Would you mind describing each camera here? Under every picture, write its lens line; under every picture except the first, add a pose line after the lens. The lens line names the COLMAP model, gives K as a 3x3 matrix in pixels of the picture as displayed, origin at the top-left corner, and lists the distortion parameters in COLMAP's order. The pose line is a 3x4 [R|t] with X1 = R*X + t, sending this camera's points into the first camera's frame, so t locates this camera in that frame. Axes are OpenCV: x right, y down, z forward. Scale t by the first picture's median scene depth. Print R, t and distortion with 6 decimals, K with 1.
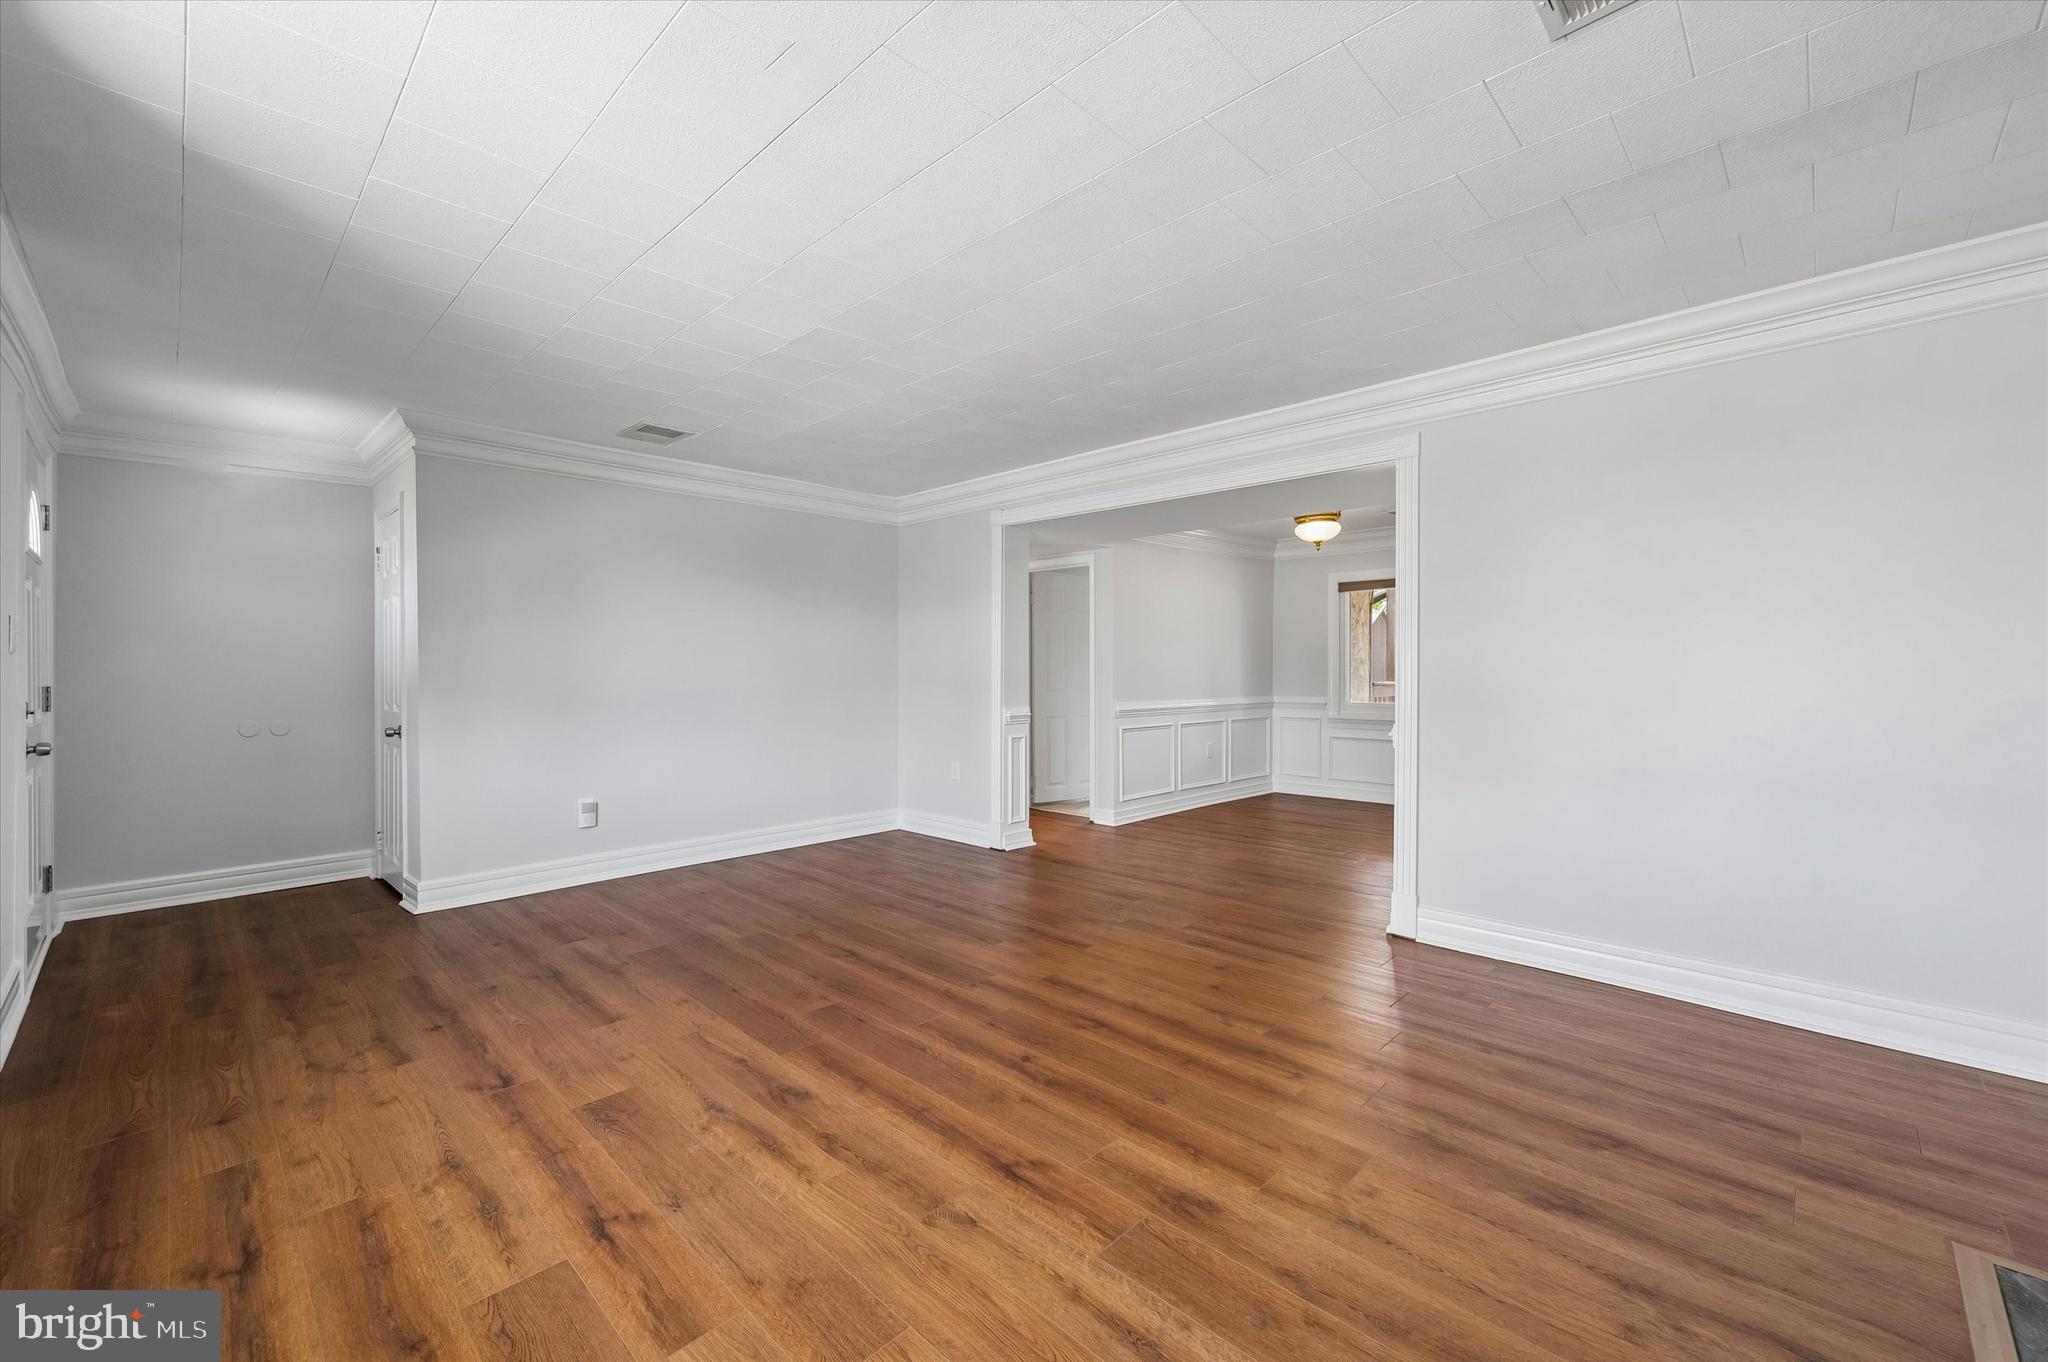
lens RADIAL K [[816.2, 0, 1011.5], [0, 816.2, 687.4], [0, 0, 1]] dist [0.004370, 0.000971]
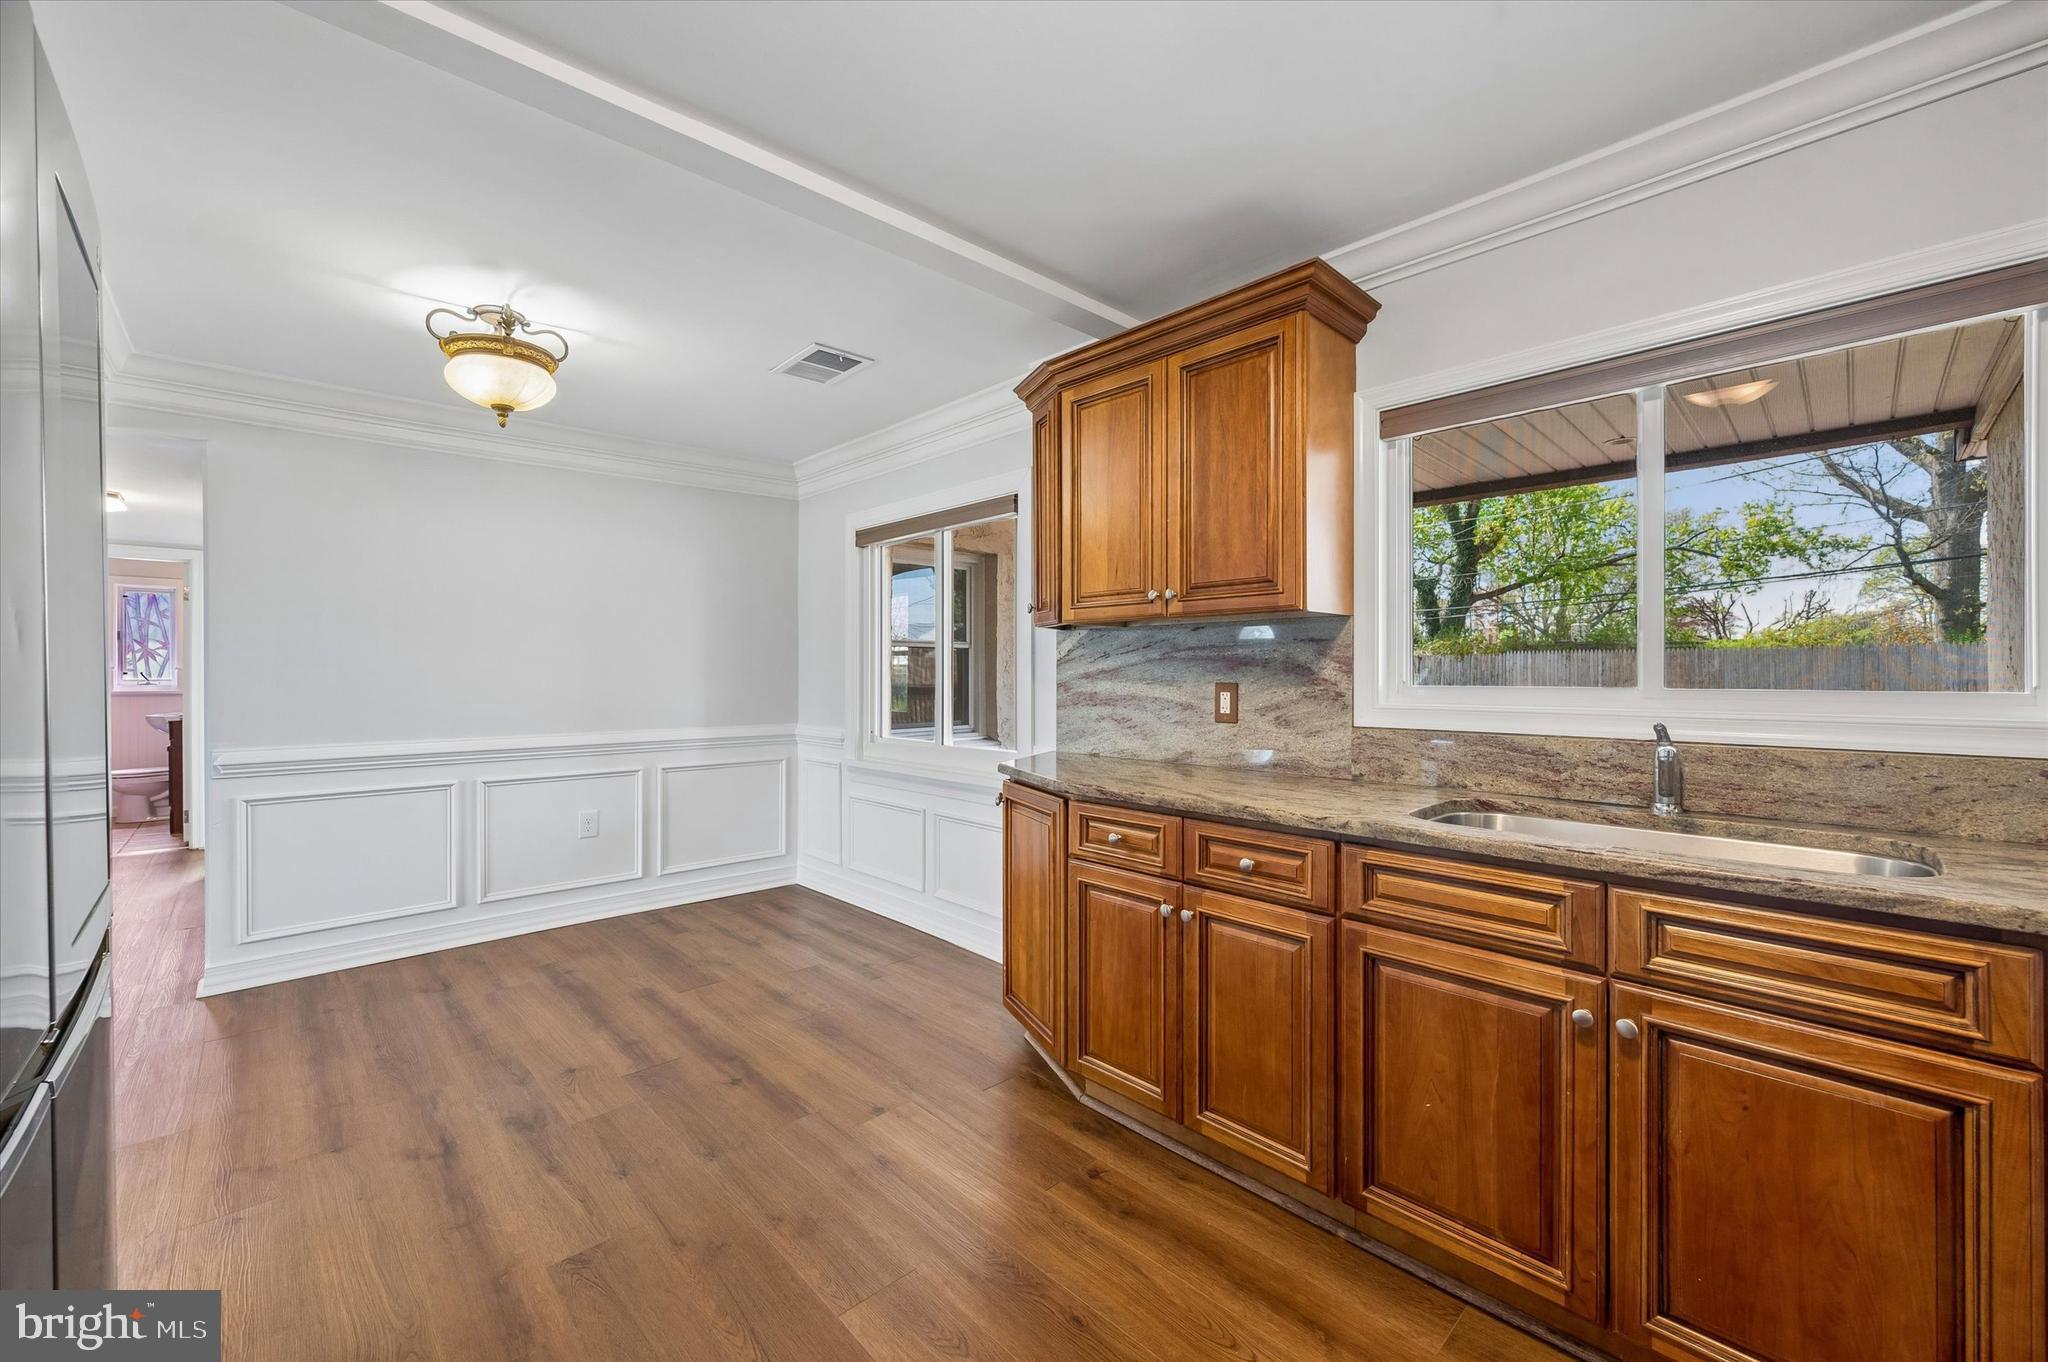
lens RADIAL K [[816.2, 0, 1021.4], [0, 816.2, 670.5], [0, 0, 1]] dist [0.004370, 0.000971]
pose [[0.999598, 0.002045, -0.028288, 1.840656], [-0.002757, 0.999680, -0.025160, -0.051652], [0.028227, 0.025228, 0.999283, 1.500649]]
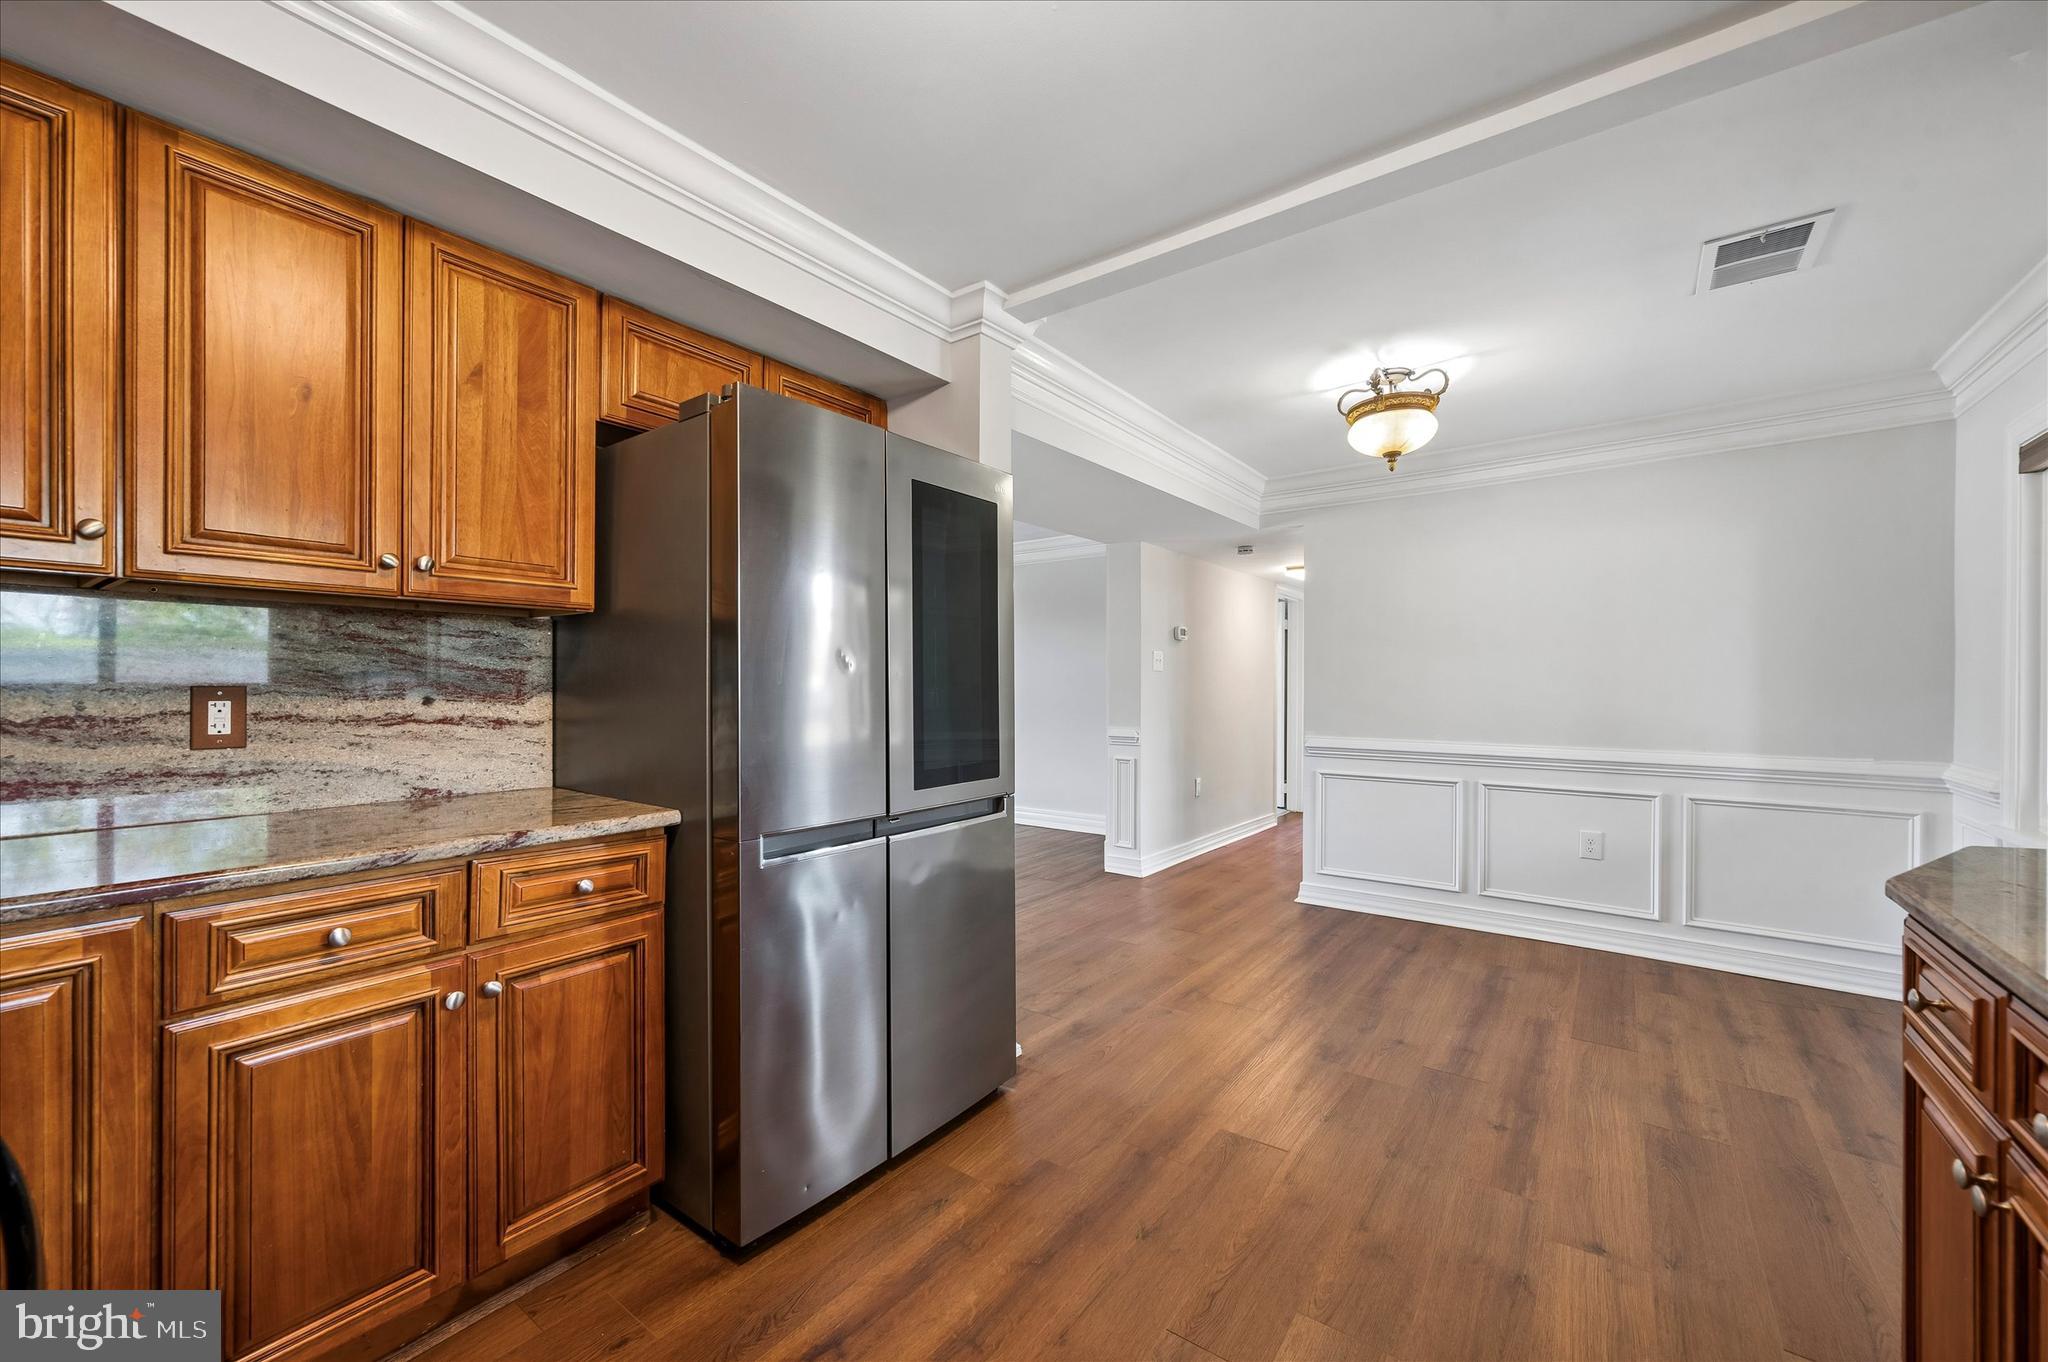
lens RADIAL K [[816.2, 0, 1017.2], [0, 816.2, 680.9], [0, 0, 1]] dist [0.004370, 0.000971]
pose [[0.153297, -0.000022, -0.988180, 2.342027], [-0.026386, 0.999643, -0.004116, -0.056981], [0.987828, 0.026705, 0.153242, 1.848755]]
